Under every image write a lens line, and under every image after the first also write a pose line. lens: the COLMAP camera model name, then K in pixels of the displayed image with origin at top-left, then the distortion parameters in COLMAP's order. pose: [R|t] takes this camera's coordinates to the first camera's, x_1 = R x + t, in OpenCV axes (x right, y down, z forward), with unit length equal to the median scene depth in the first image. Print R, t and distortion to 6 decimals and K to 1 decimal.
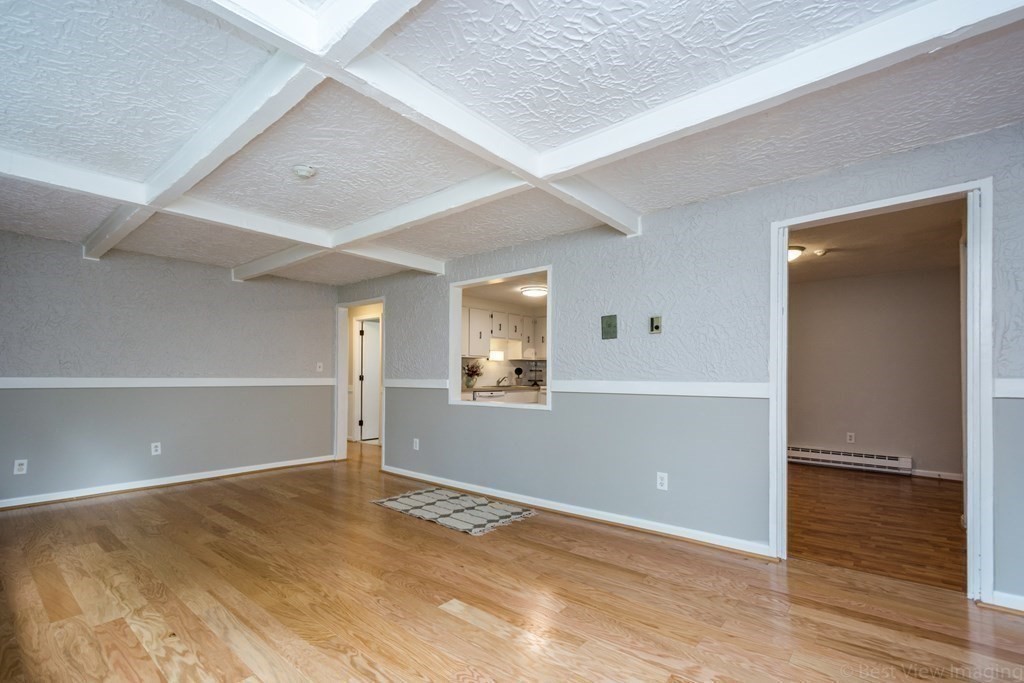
lens RADIAL K [[449.0, 0, 513.2], [0, 449.0, 378.9], [0, 0, 1]] dist [0.000800, 0.000072]
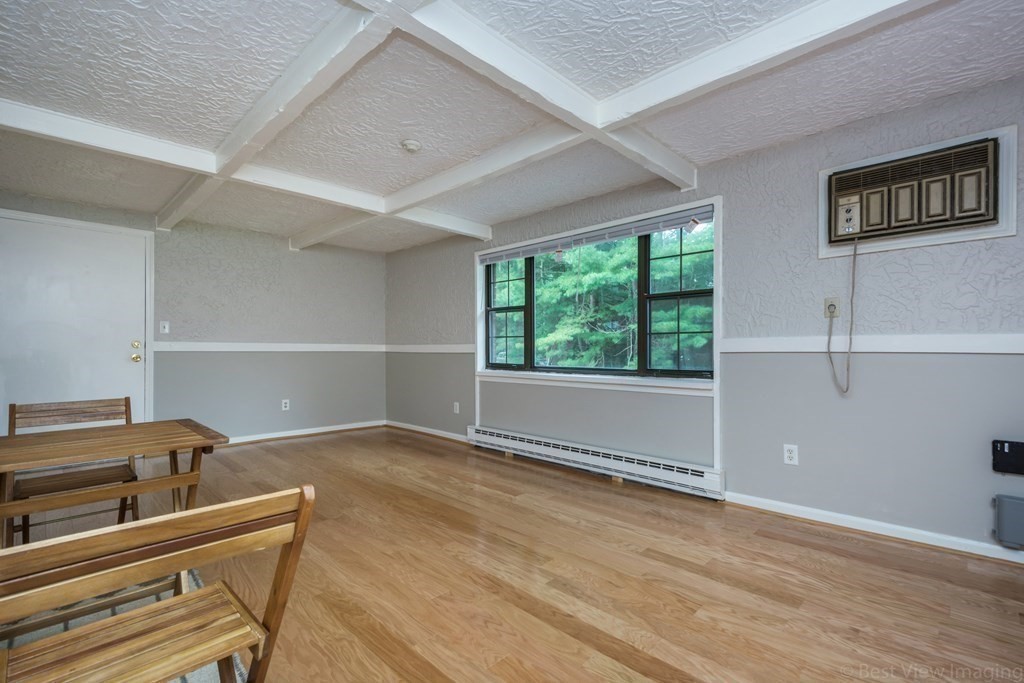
lens RADIAL K [[452.8, 0, 515.9], [0, 452.8, 345.5], [0, 0, 1]] dist [0.000394, -0.000149]
pose [[-0.996444, 0.003891, 0.084171, -0.872978], [0.003613, 0.999988, -0.003452, 0.024119], [-0.084184, -0.003136, -0.996445, 2.203216]]
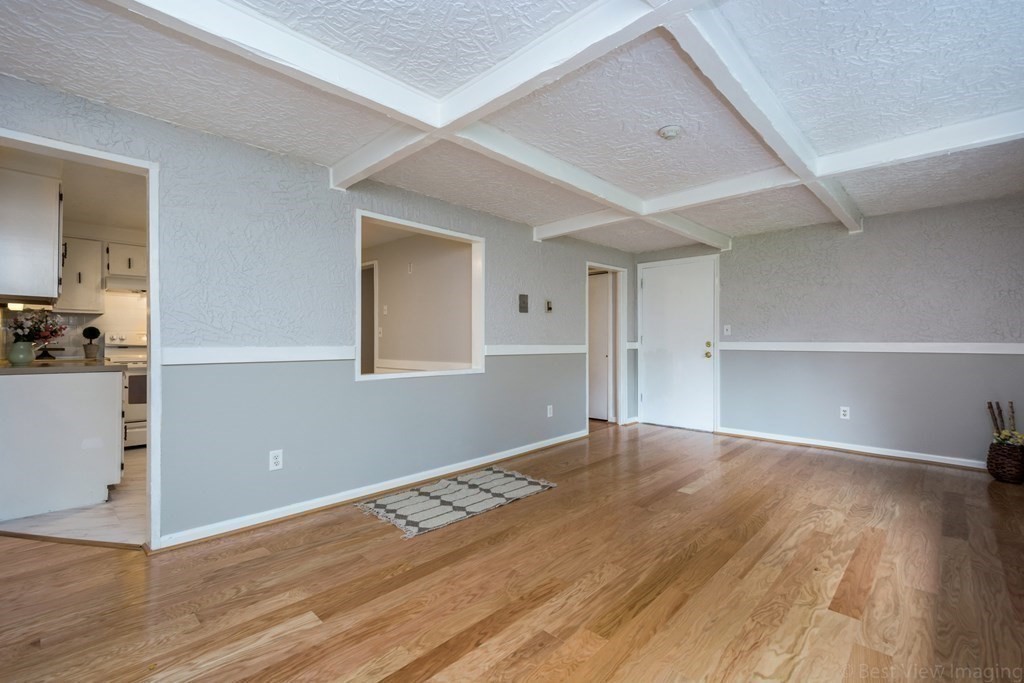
lens RADIAL K [[452.8, 0, 515.9], [0, 452.8, 345.5], [0, 0, 1]] dist [0.000394, -0.000149]
pose [[0.083888, -0.000654, 0.996475, -1.579874], [0.005473, 0.999985, 0.000196, 0.006895], [-0.996460, 0.005438, 0.083890, 1.340833]]
